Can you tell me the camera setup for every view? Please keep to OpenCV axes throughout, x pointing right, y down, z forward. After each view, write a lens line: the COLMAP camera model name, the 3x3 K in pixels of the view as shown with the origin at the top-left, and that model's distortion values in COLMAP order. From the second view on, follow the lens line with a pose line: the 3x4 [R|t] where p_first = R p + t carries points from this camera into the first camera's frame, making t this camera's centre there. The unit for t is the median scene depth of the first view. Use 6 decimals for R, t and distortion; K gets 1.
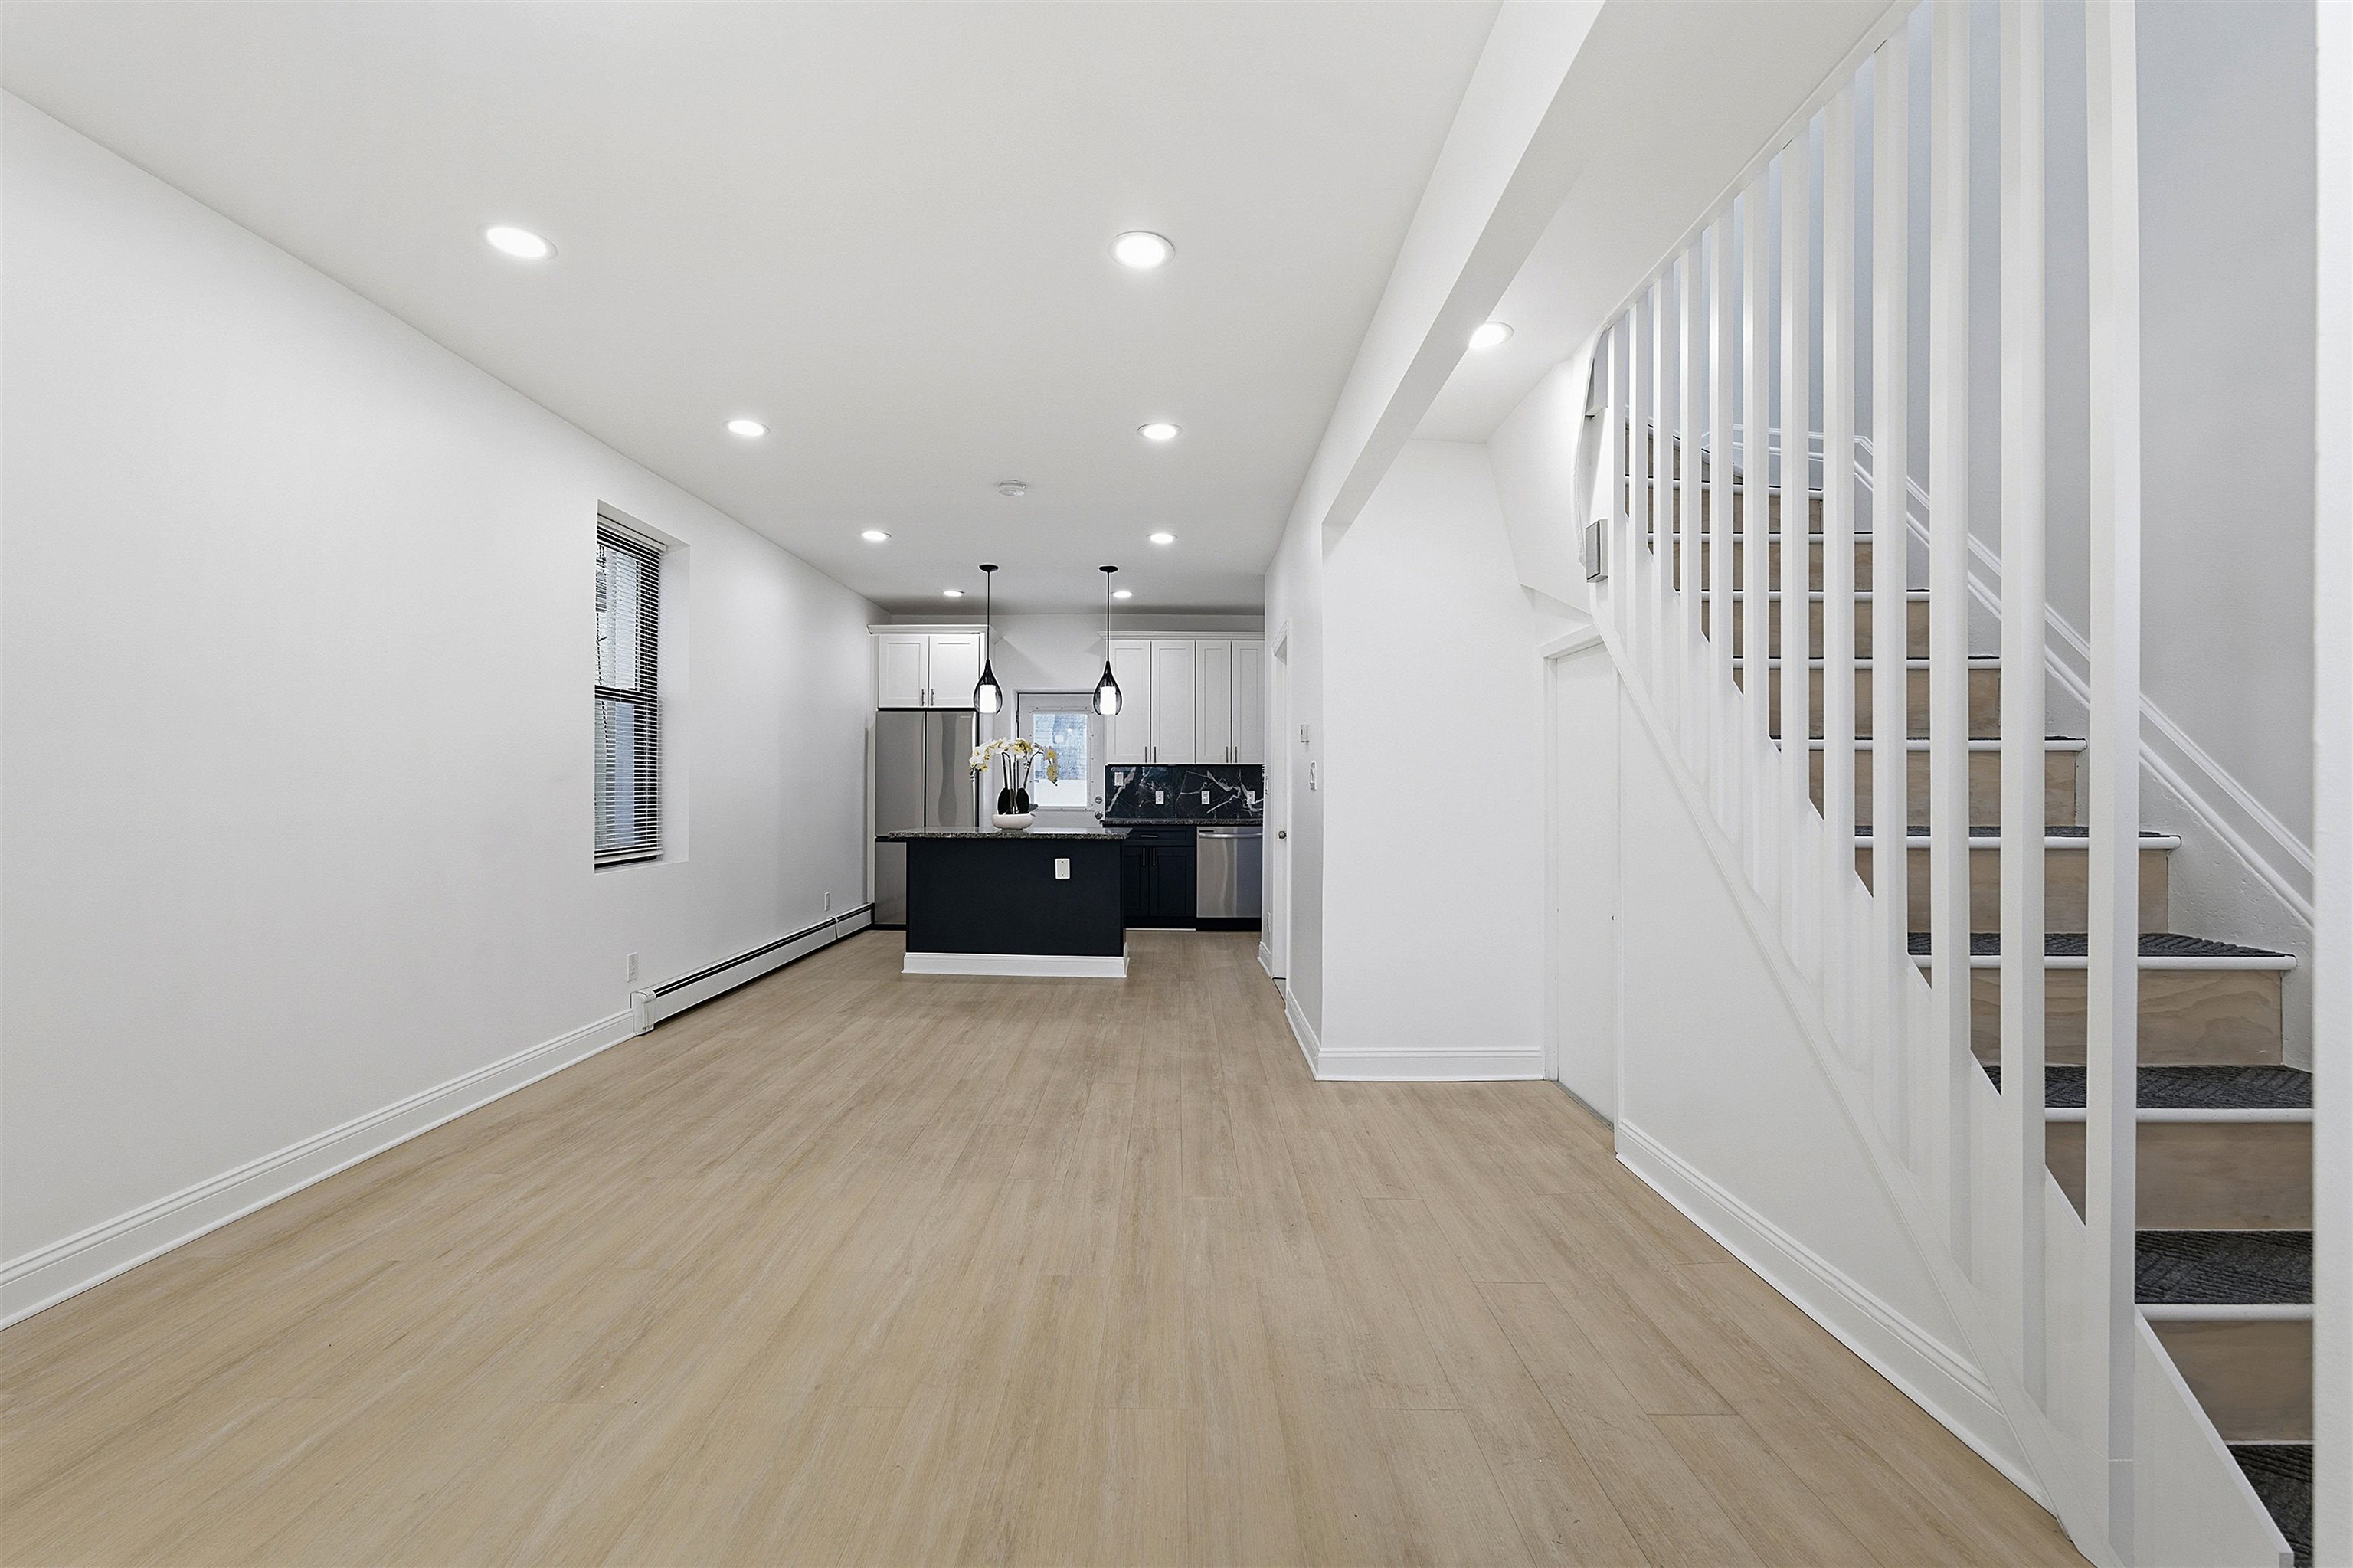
lens RADIAL K [[931.3, 0, 1169.1], [0, 931.3, 772.0], [0, 0, 1]] dist [-0.007476, 0.002971]
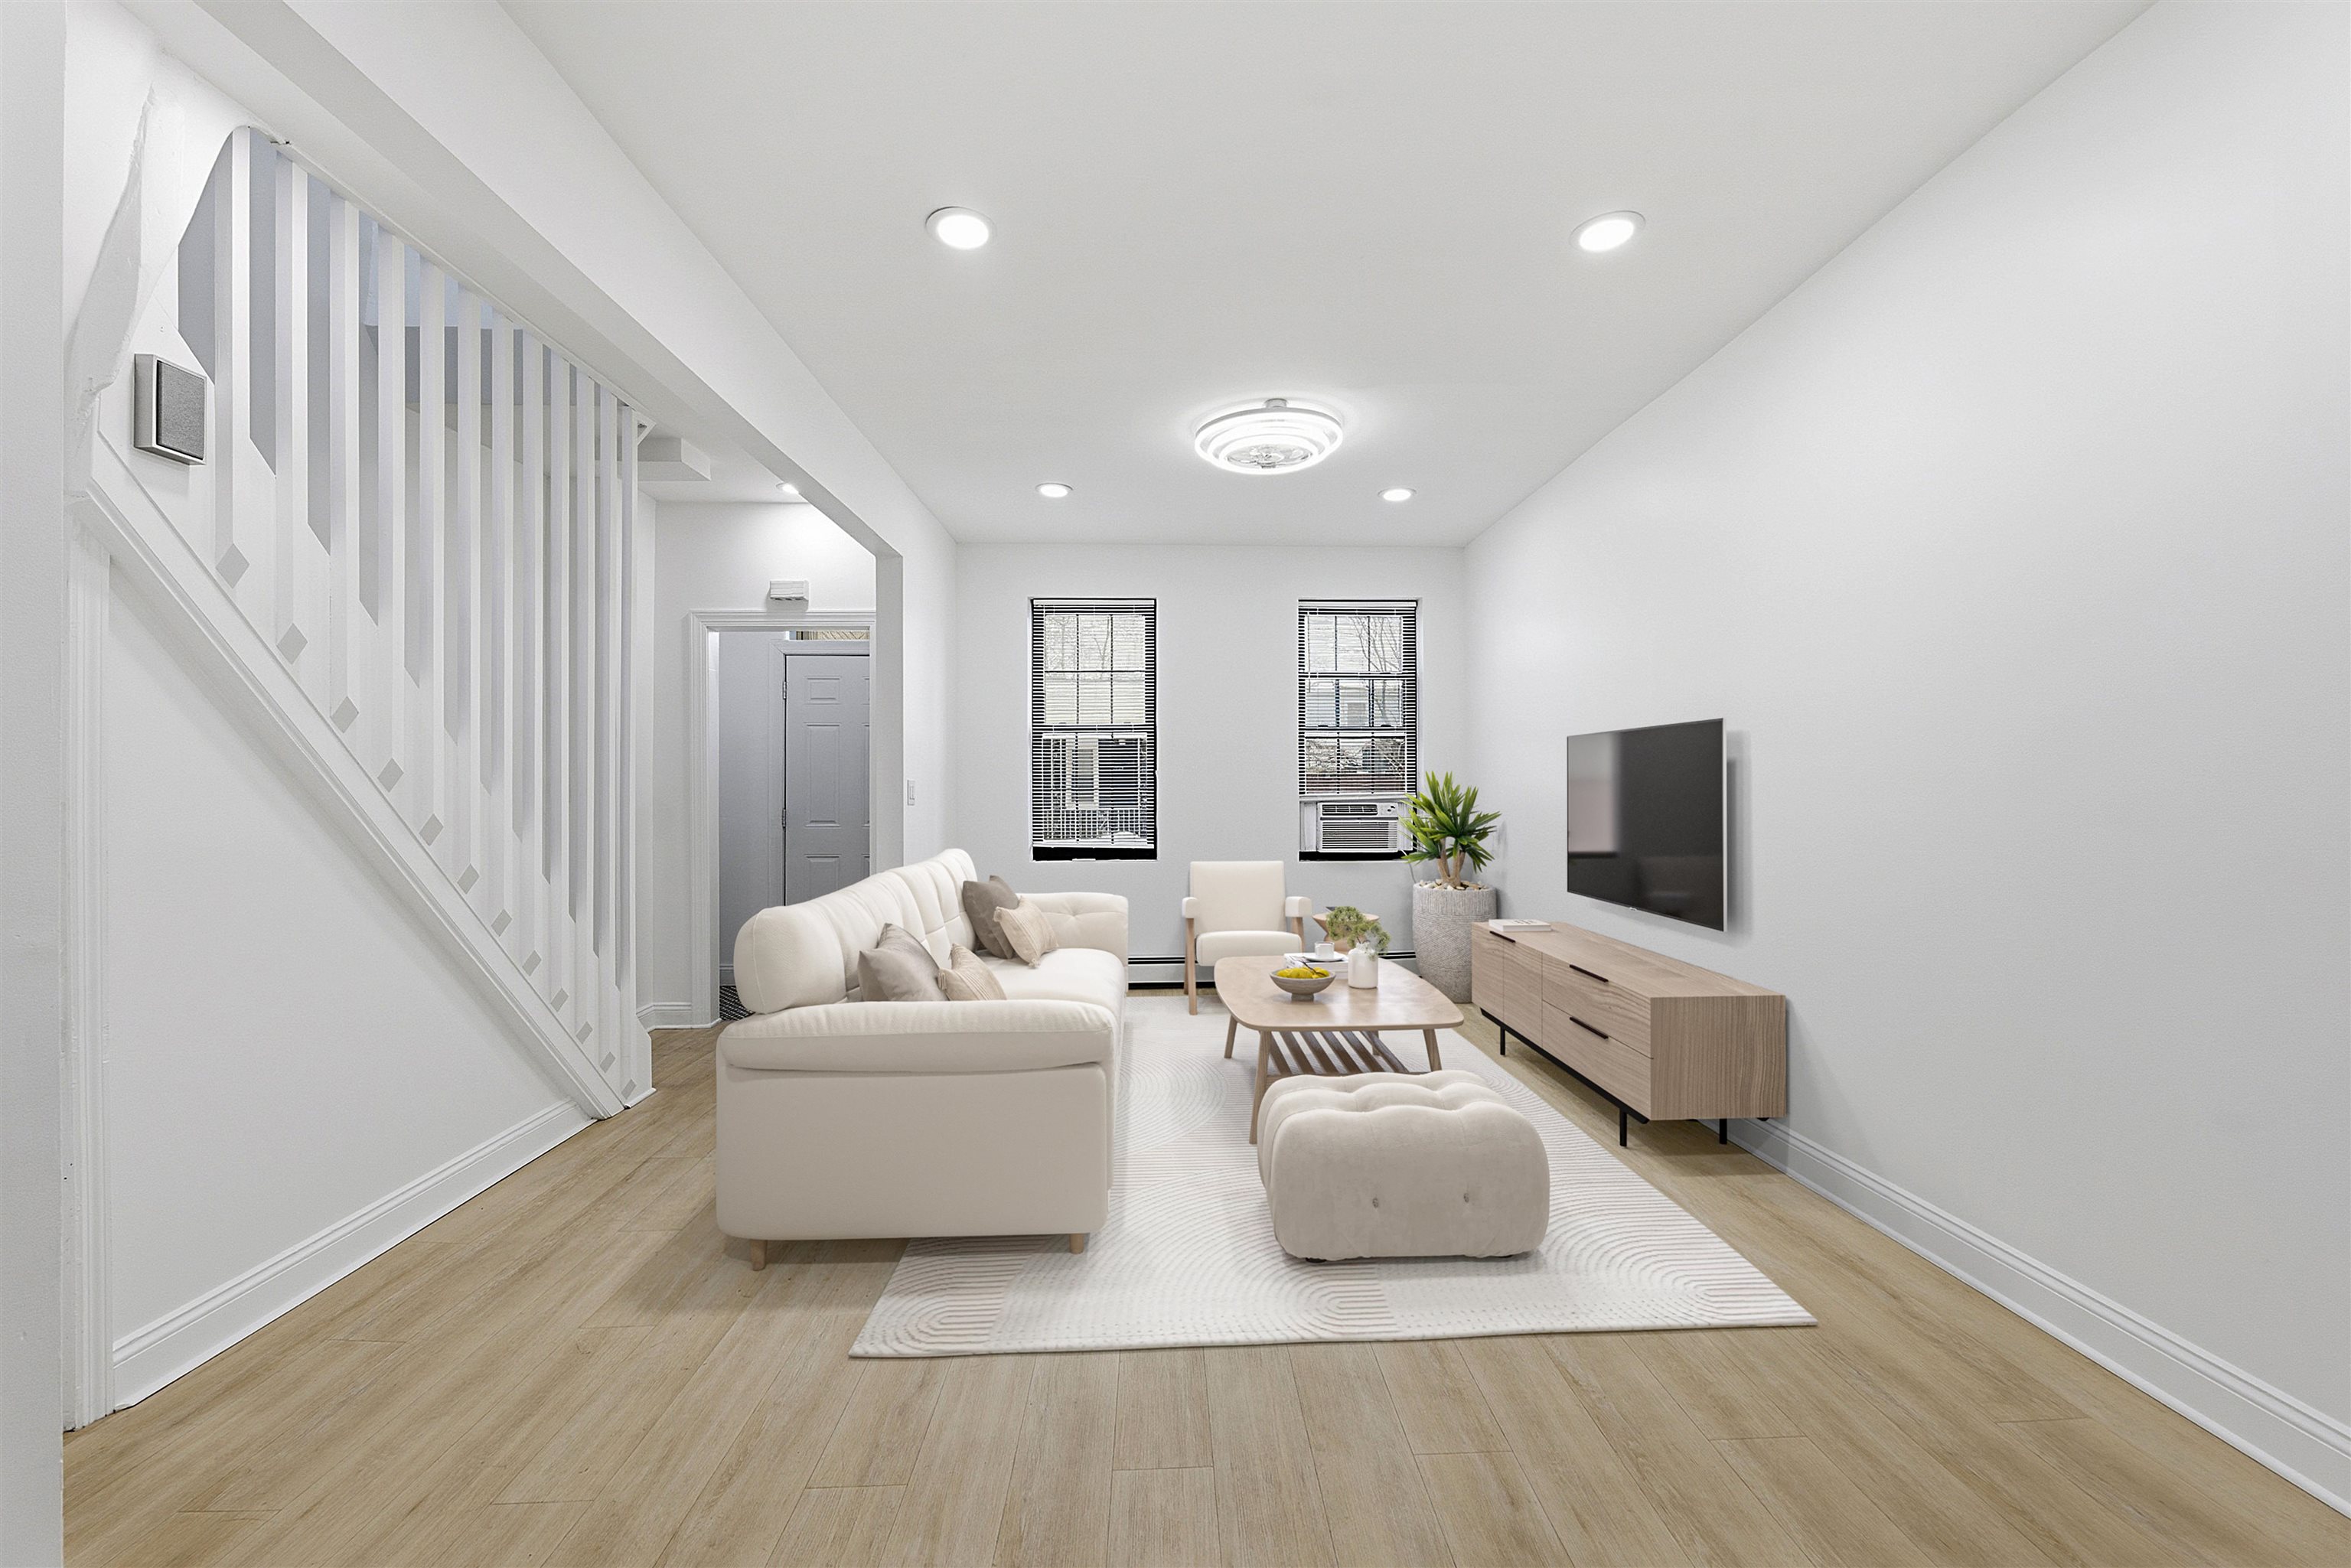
lens RADIAL K [[930.4, 0, 1184.4], [0, 930.4, 800.2], [0, 0, 1]] dist [-0.007476, 0.002971]
pose [[-0.999371, 0.000326, -0.035457, -0.147995], [0.000468, 0.999992, -0.003992, 0.018097], [0.035455, -0.004006, -0.999363, 1.299555]]
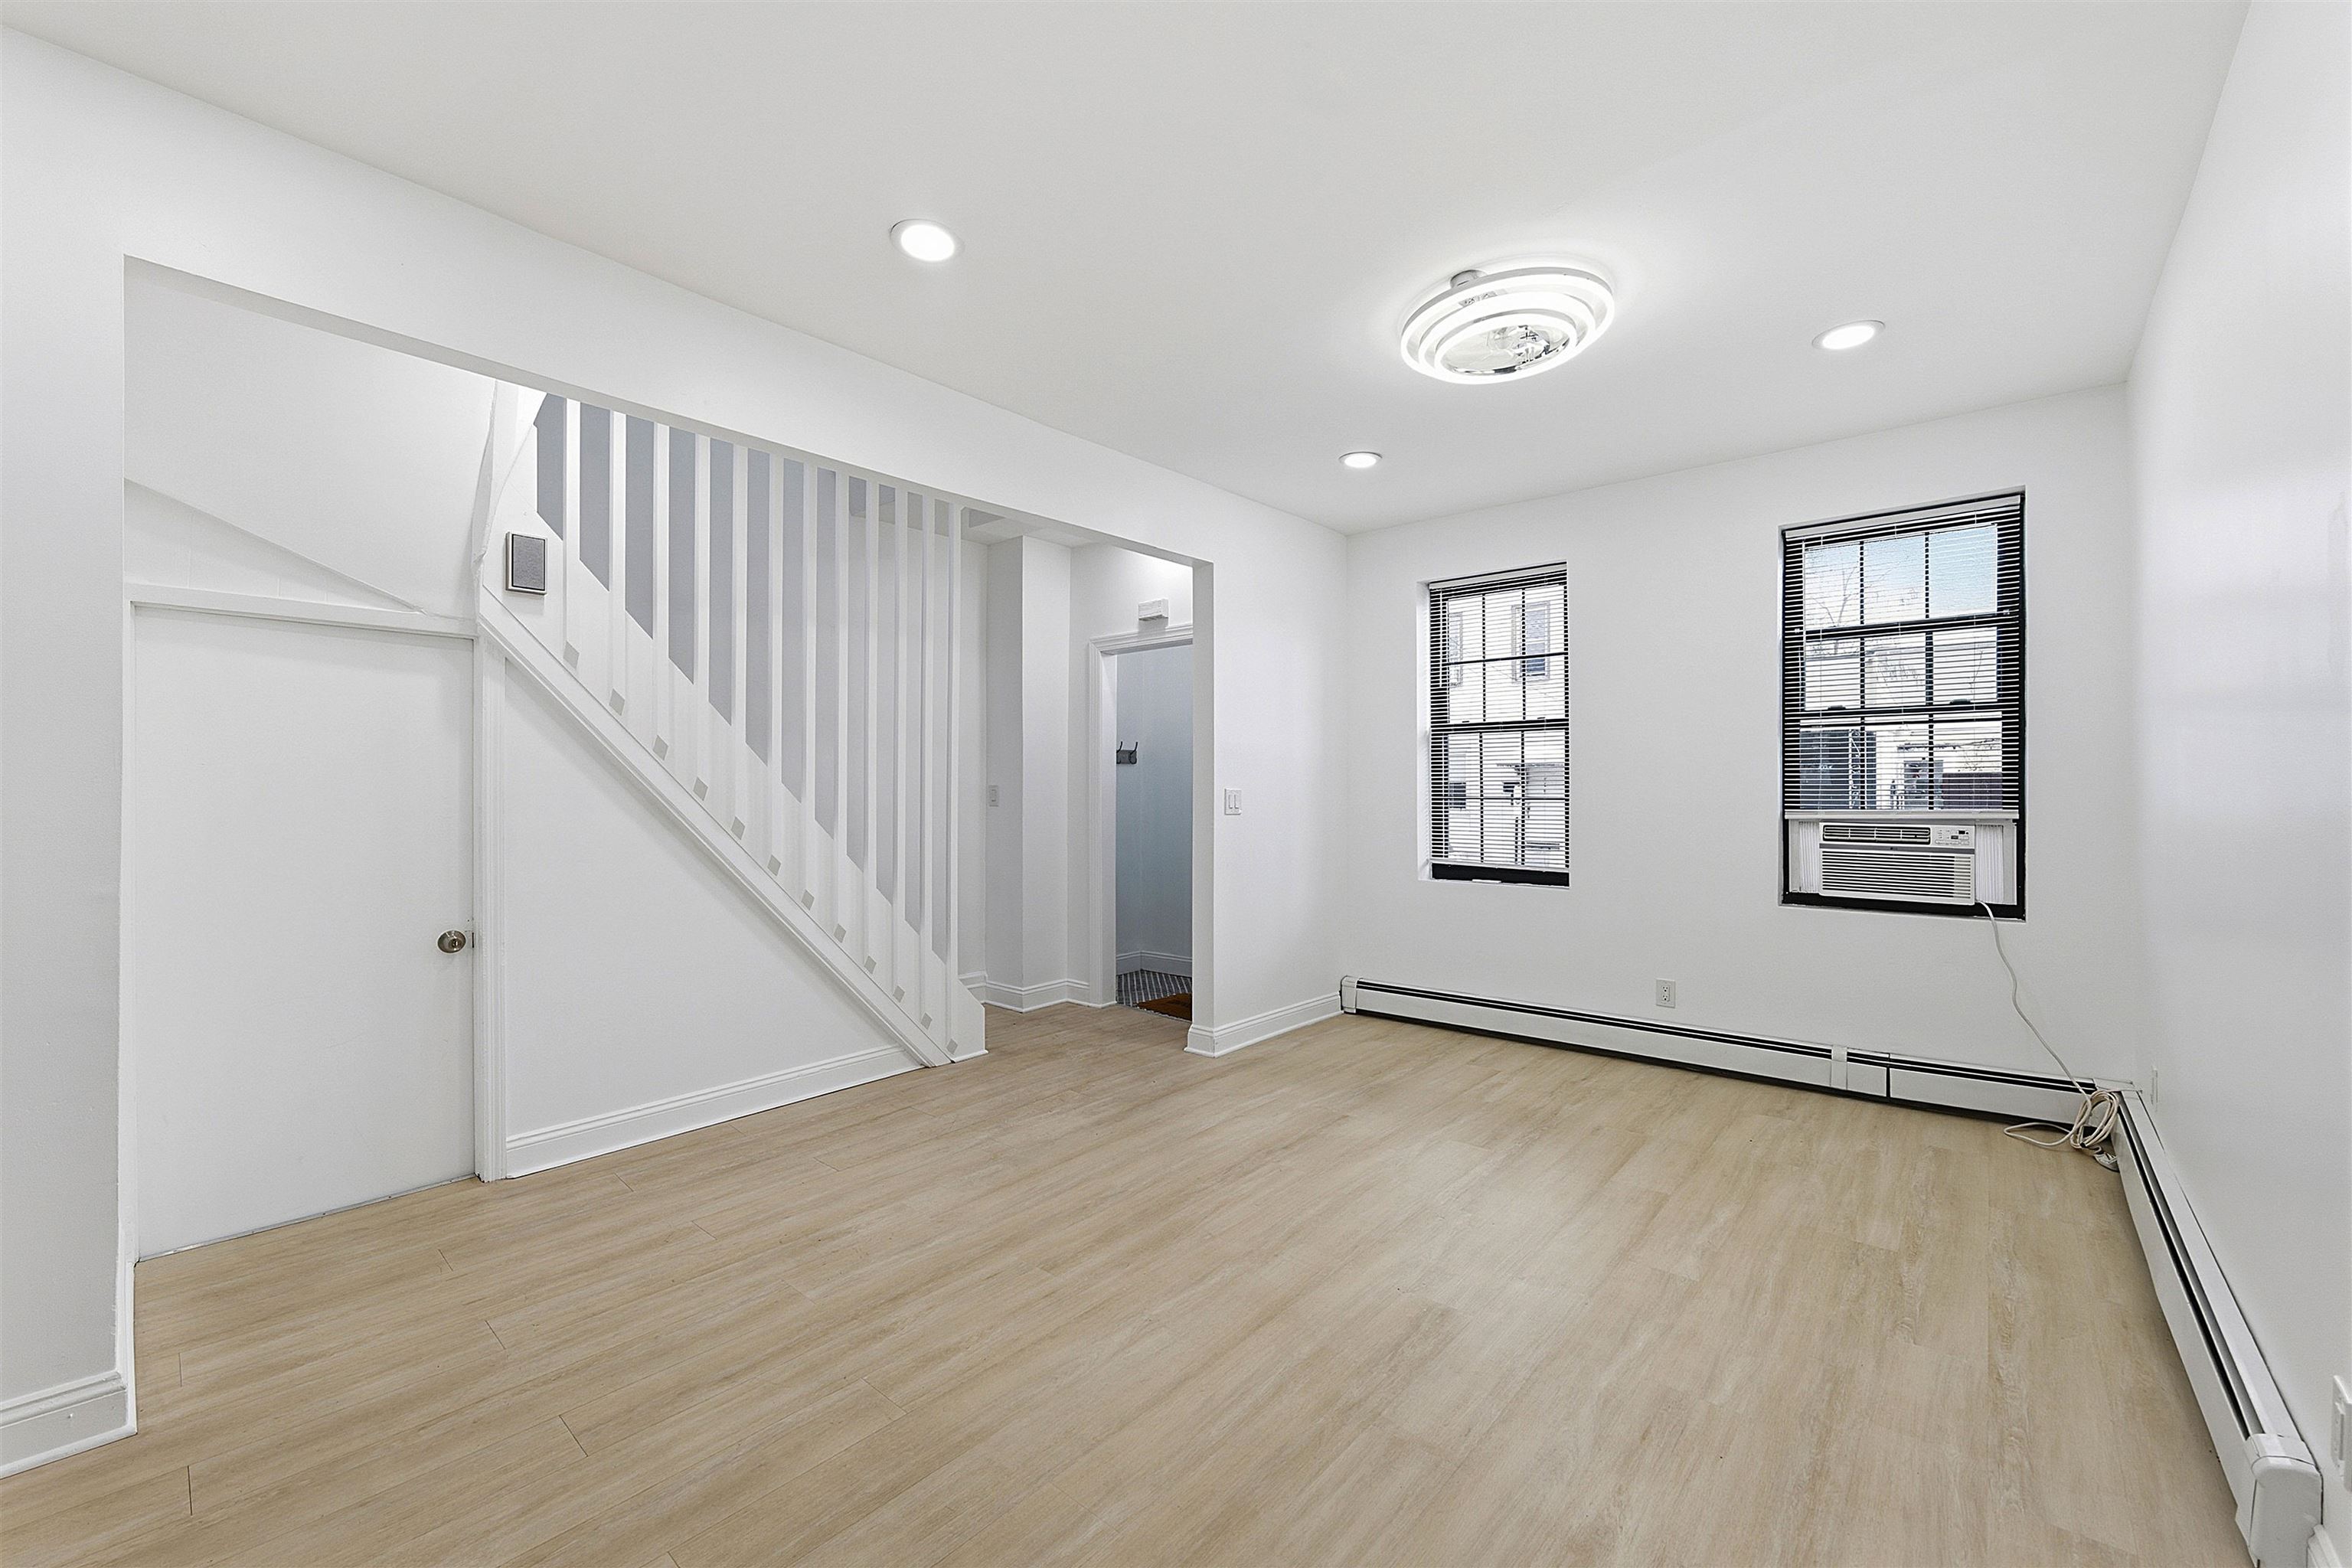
lens RADIAL K [[930.8, 0, 1175.9], [0, 930.8, 793.5], [0, 0, 1]] dist [-0.007476, 0.002971]
pose [[-0.754389, -0.007892, 0.656380, -0.555331], [-0.015150, 0.999871, -0.005390, 0.000705], [-0.656253, -0.014010, -0.754411, 1.027059]]
